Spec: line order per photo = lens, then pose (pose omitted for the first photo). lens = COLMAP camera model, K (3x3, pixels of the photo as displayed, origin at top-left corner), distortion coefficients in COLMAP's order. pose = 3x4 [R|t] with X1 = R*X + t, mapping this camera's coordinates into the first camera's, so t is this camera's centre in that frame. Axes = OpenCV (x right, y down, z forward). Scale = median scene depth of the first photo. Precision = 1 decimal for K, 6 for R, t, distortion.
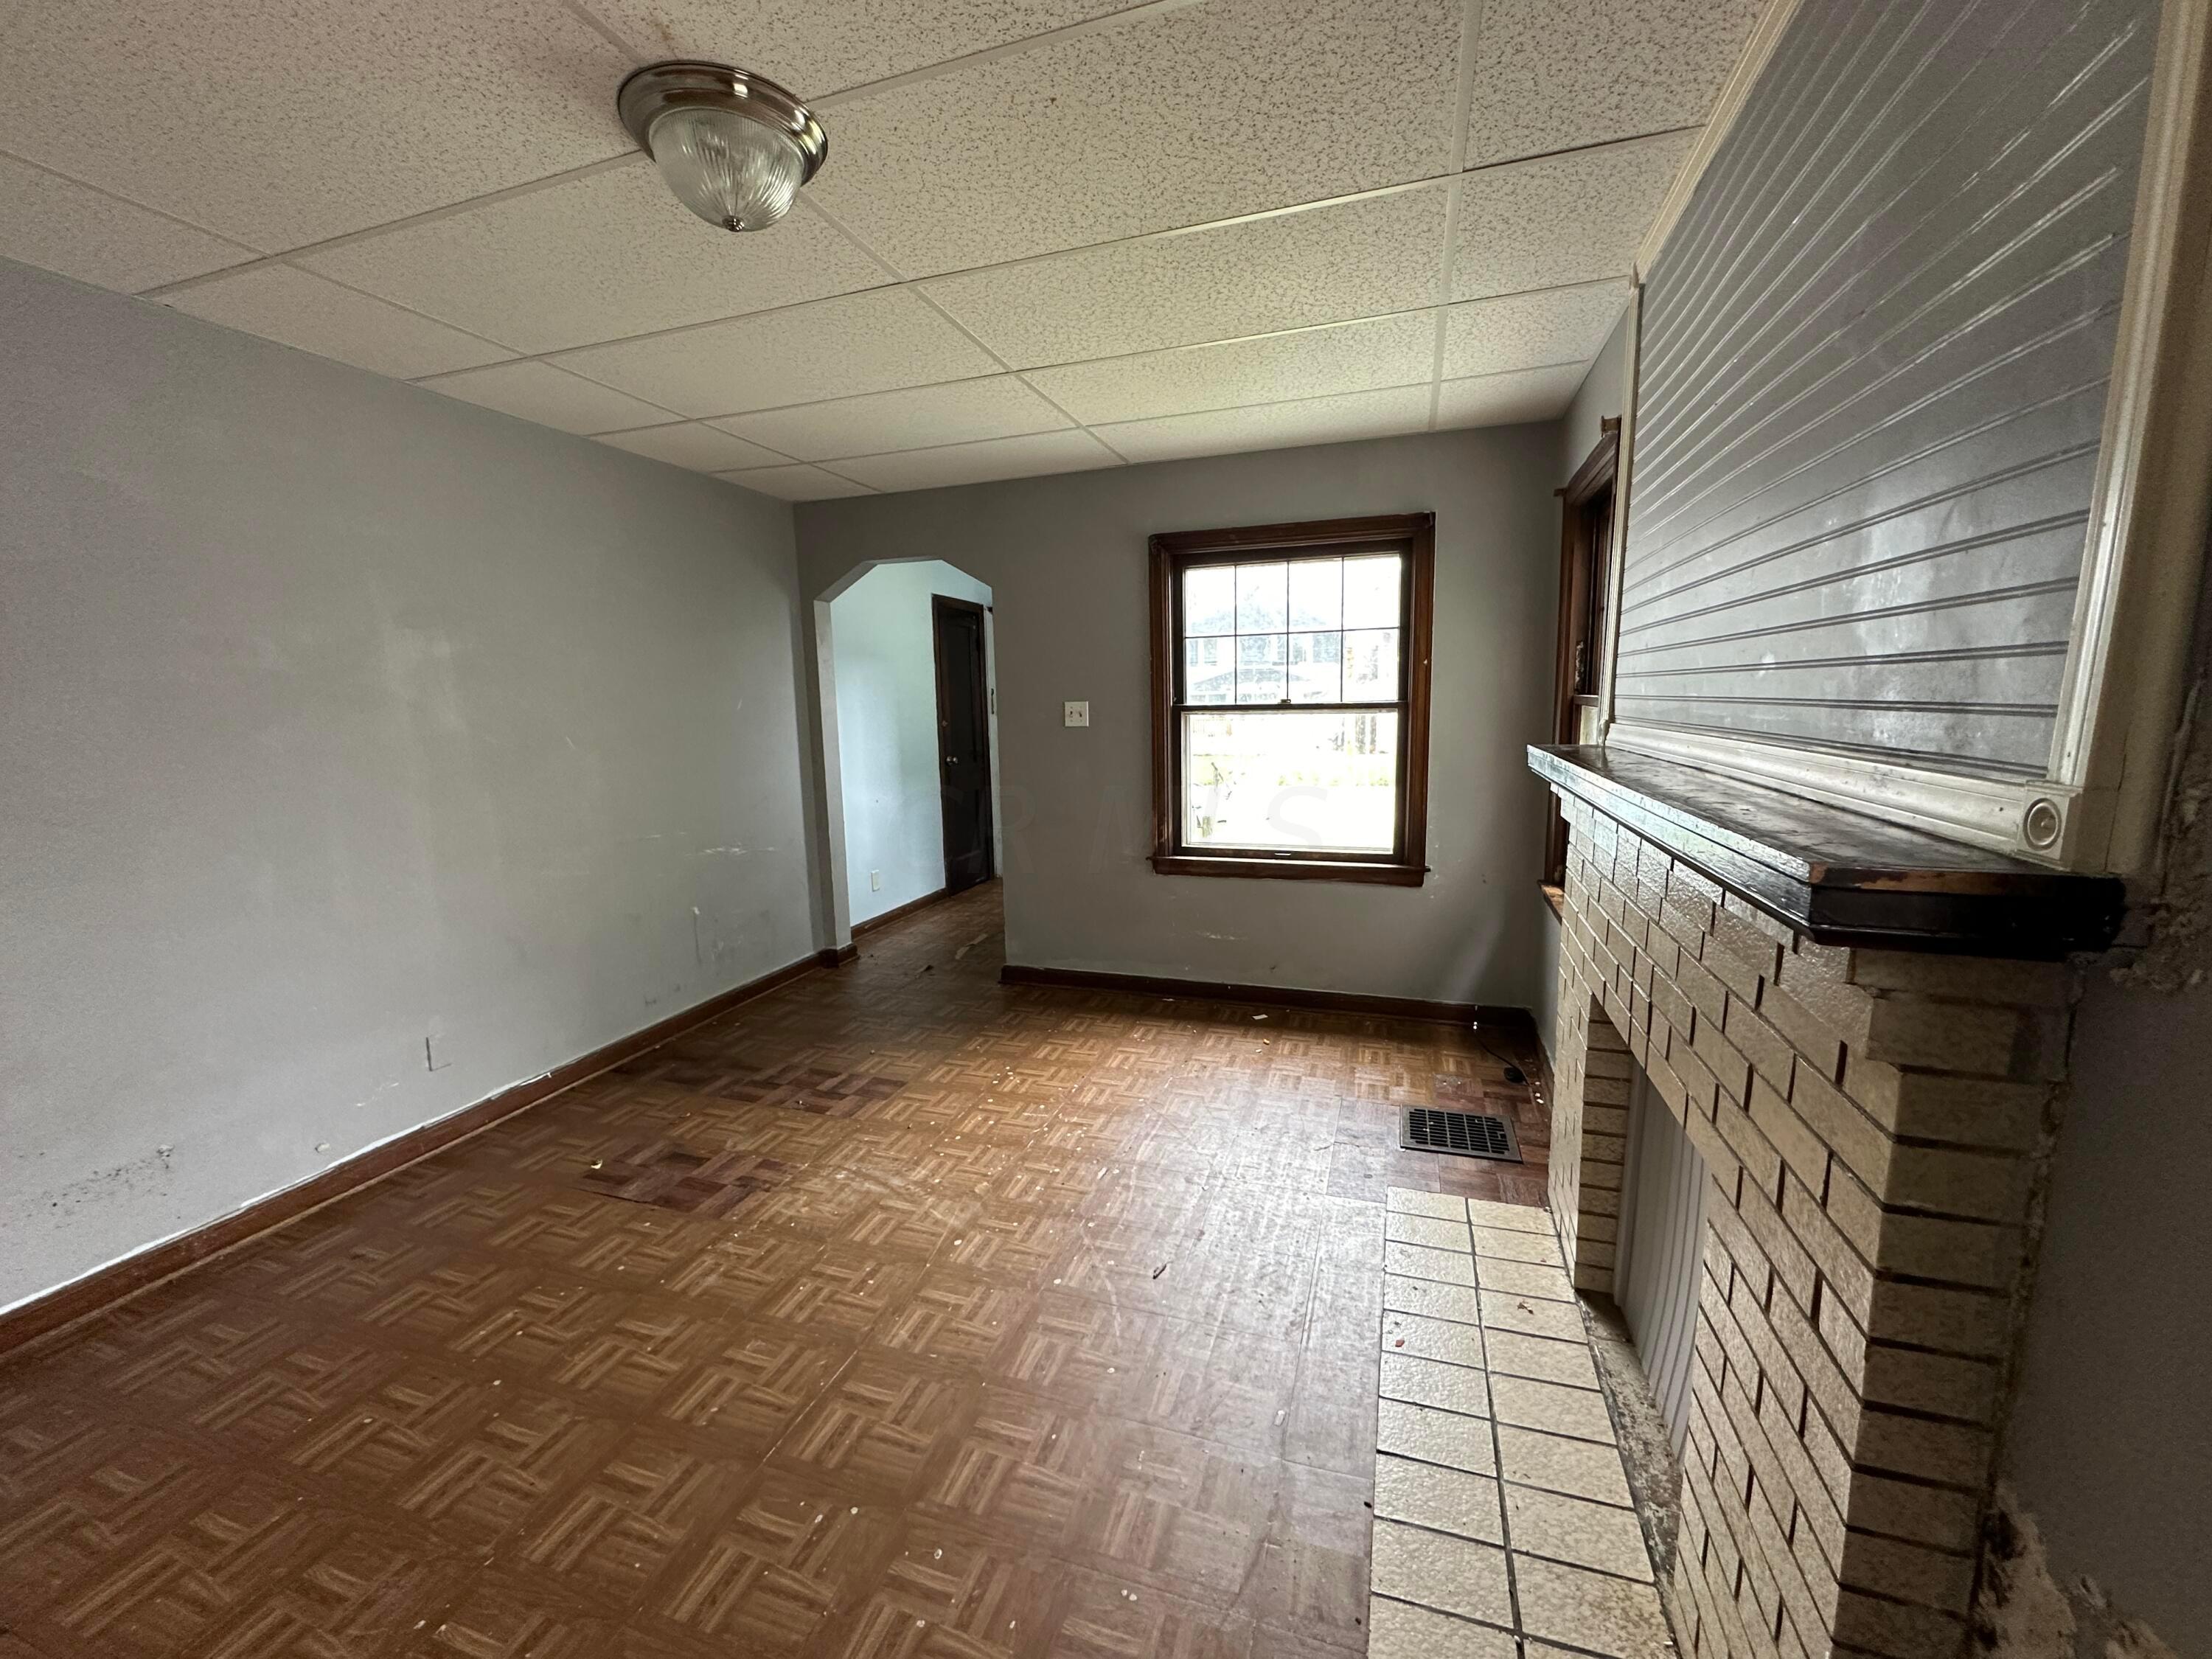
lens RADIAL K [[880.2, 0, 1105.8], [0, 880.2, 827.4], [0, 0, 1]] dist [-0.002736, 0.000494]
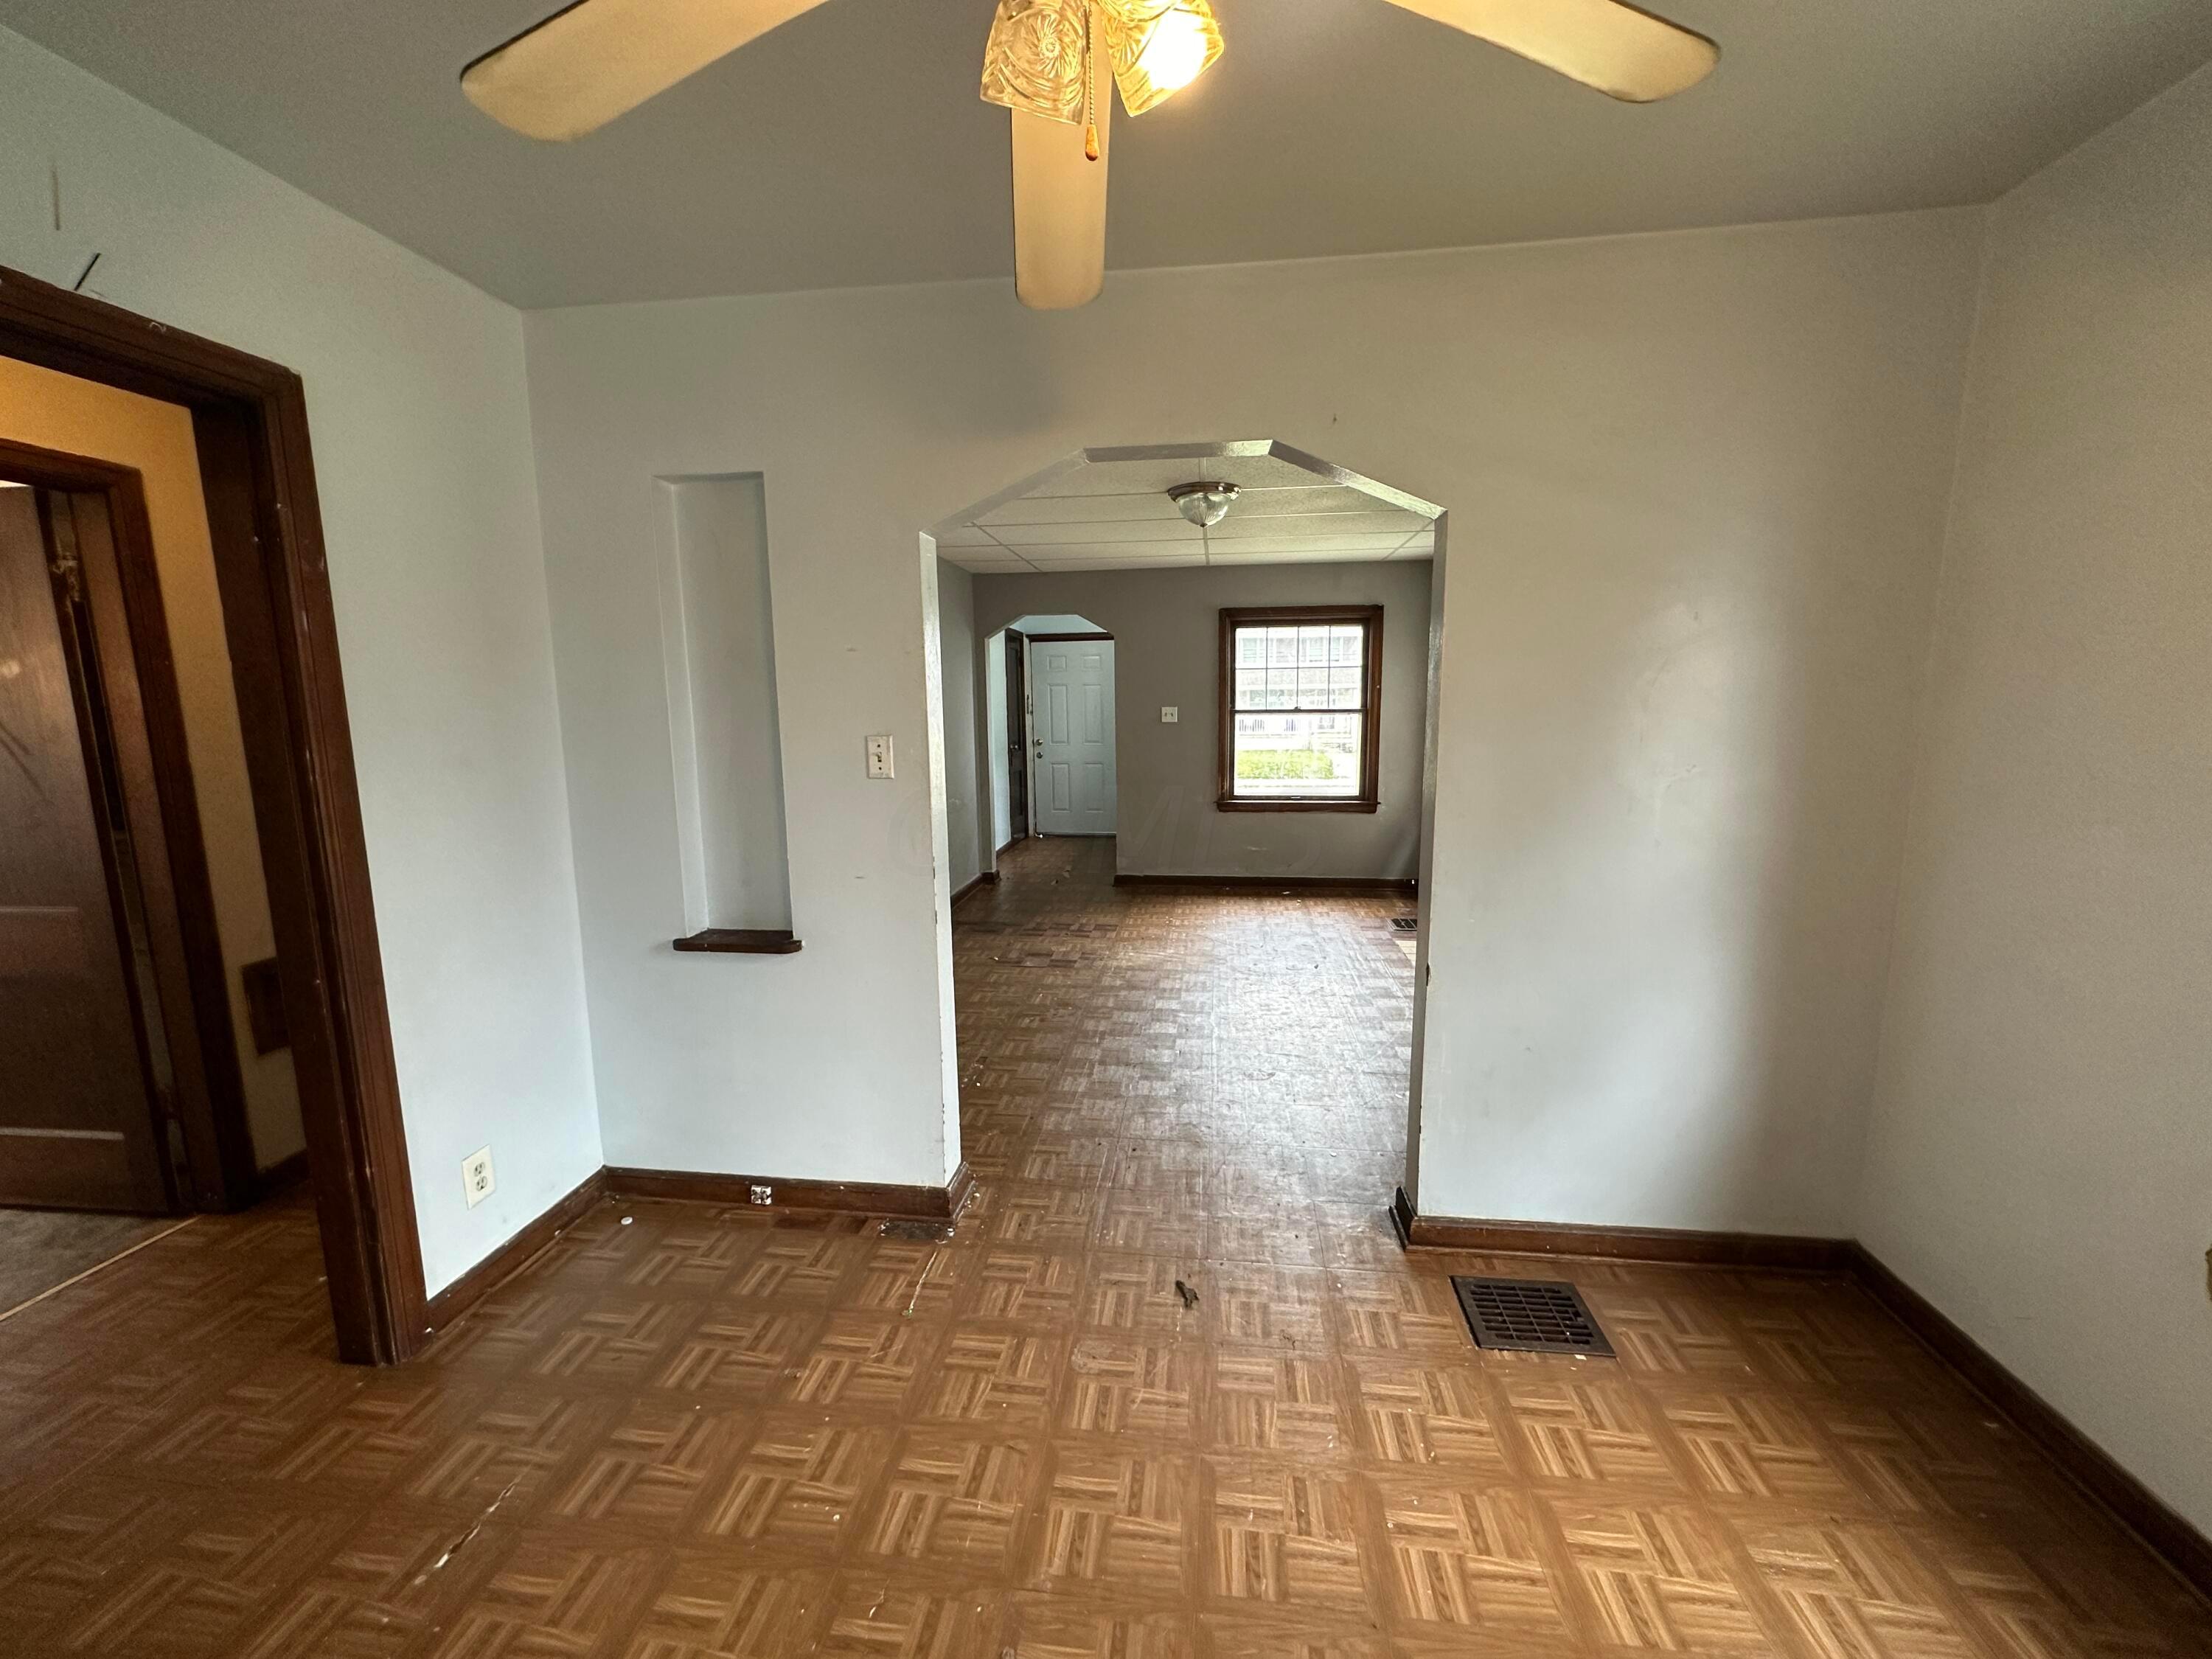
lens RADIAL K [[880.2, 0, 1105.8], [0, 880.2, 827.4], [0, 0, 1]] dist [-0.002736, 0.000494]
pose [[0.979792, -0.018868, 0.199126, -0.533955], [0.018699, 0.999821, 0.002727, 0.081943], [-0.199142, 0.001052, 0.979970, -0.636691]]
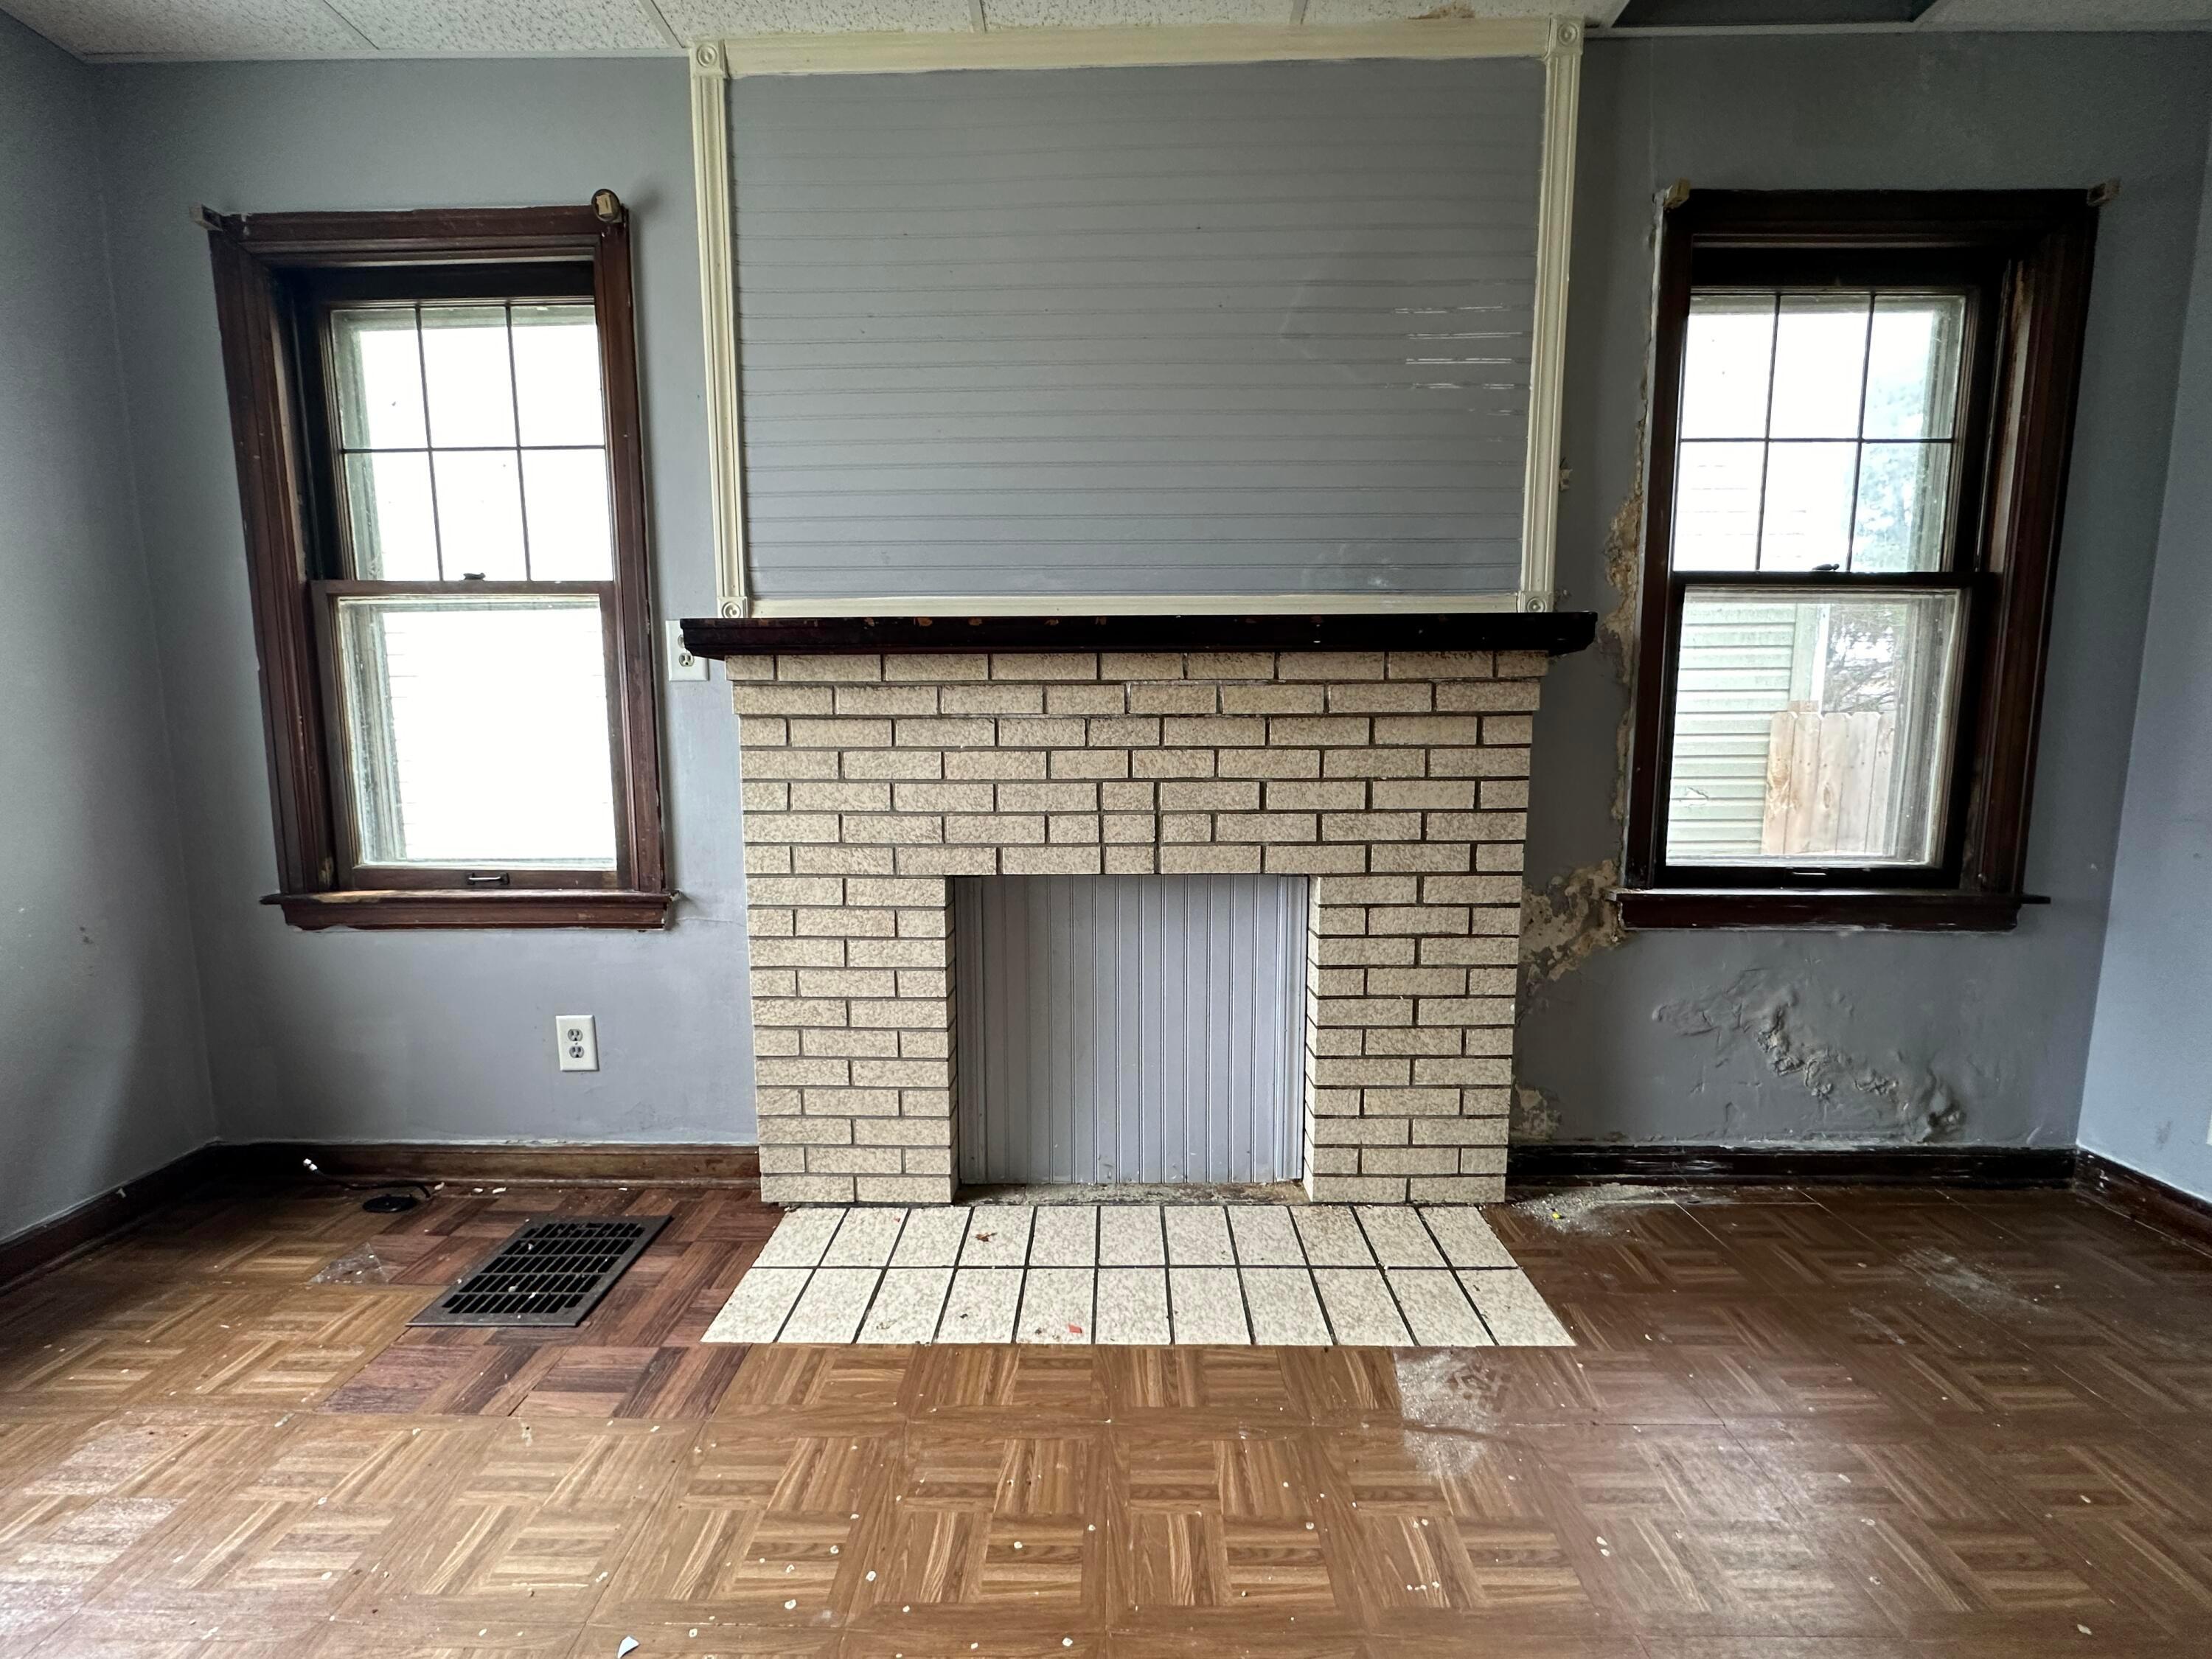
lens RADIAL K [[880.2, 0, 1105.8], [0, 880.2, 827.4], [0, 0, 1]] dist [-0.002736, 0.000494]
pose [[-0.304330, -0.085212, 0.948748, -0.208528], [0.149881, 0.979301, 0.136034, 0.017613], [-0.940701, 0.183599, -0.285259, 0.587259]]
